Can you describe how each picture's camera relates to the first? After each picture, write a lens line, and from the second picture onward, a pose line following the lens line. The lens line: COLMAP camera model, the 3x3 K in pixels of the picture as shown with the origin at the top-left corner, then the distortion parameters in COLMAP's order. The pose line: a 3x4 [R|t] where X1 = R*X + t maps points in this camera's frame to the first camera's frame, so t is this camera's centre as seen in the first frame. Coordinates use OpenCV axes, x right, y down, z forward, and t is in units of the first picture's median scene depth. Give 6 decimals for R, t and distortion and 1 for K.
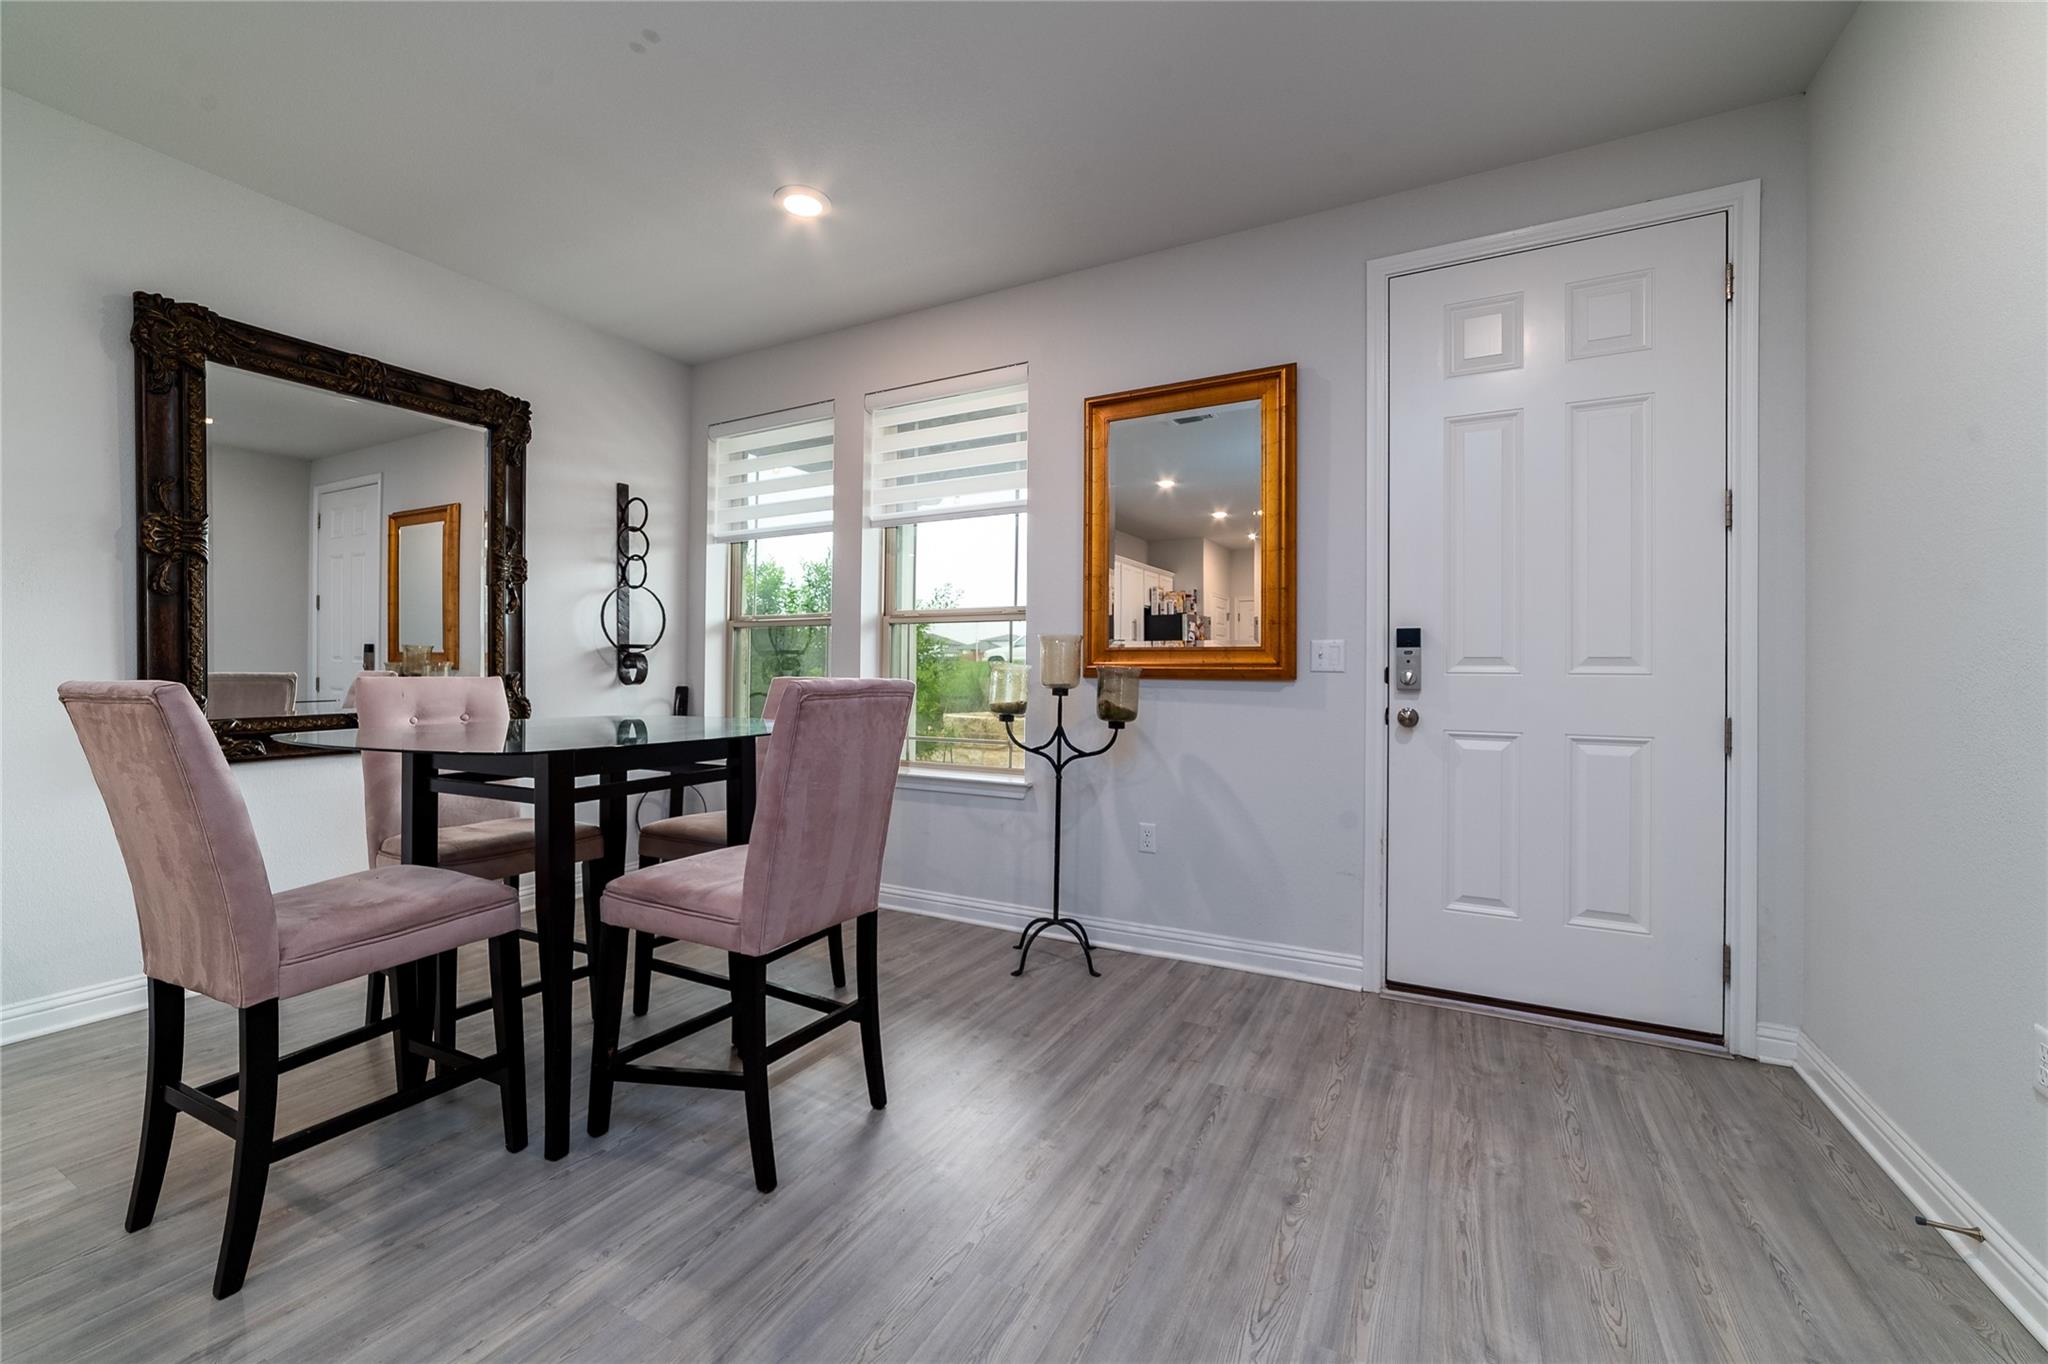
lens RADIAL K [[815.0, 0, 1030.9], [0, 815.0, 669.9], [0, 0, 1]] dist [-0.019612, 0.006926]
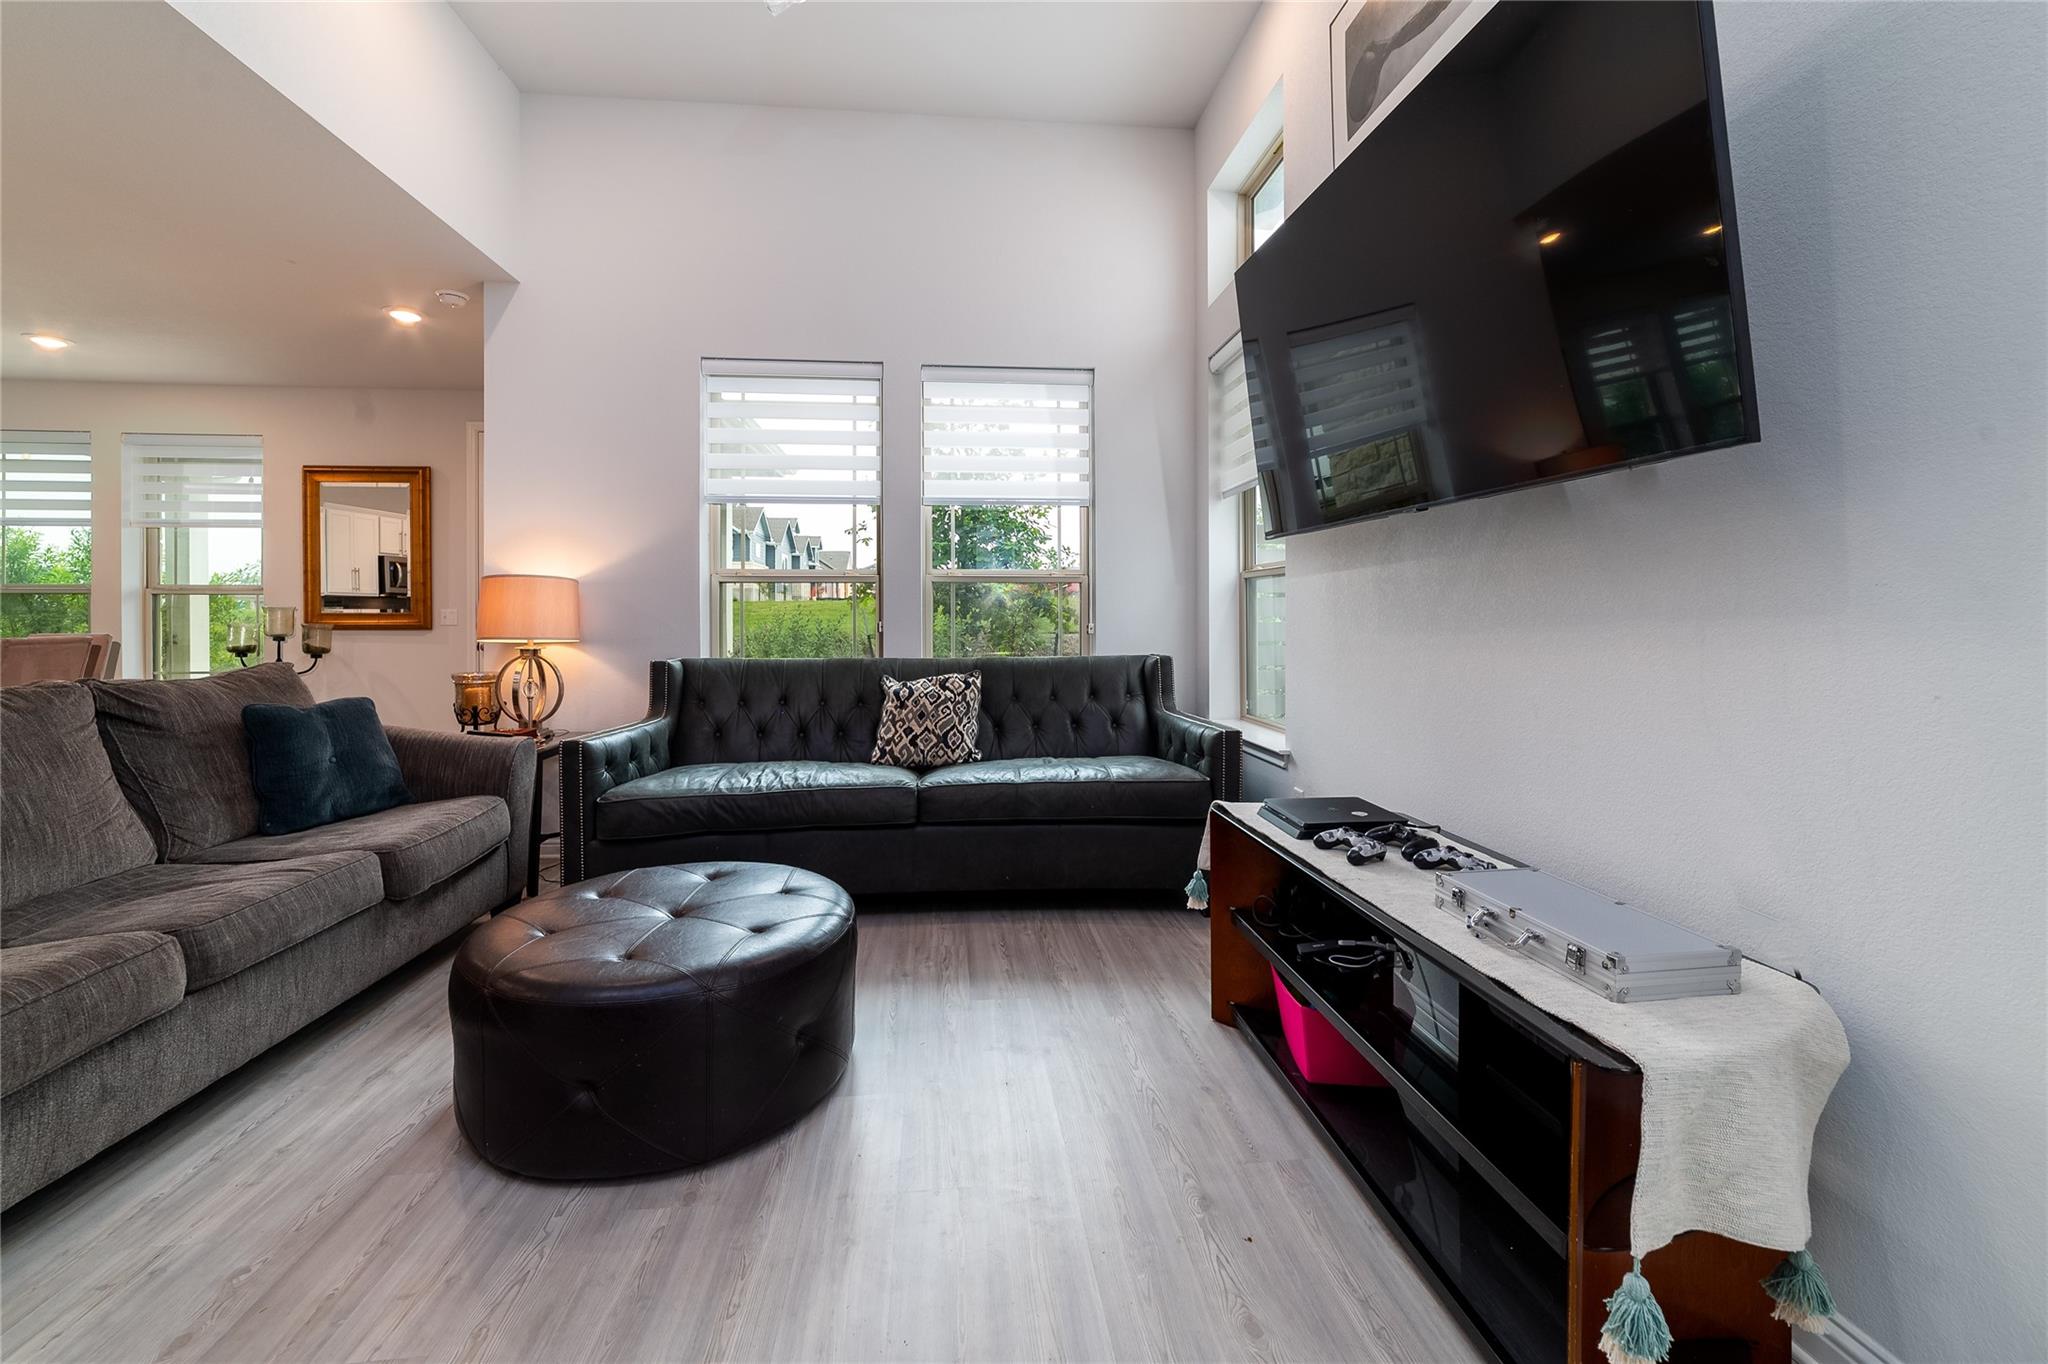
lens RADIAL K [[815.0, 0, 1017.2], [0, 815.0, 621.7], [0, 0, 1]] dist [-0.019612, 0.006926]
pose [[0.831908, -0.013294, 0.554754, 0.406053], [0.004822, 0.999848, 0.016728, -0.031292], [-0.554893, -0.011241, 0.831846, -1.350834]]
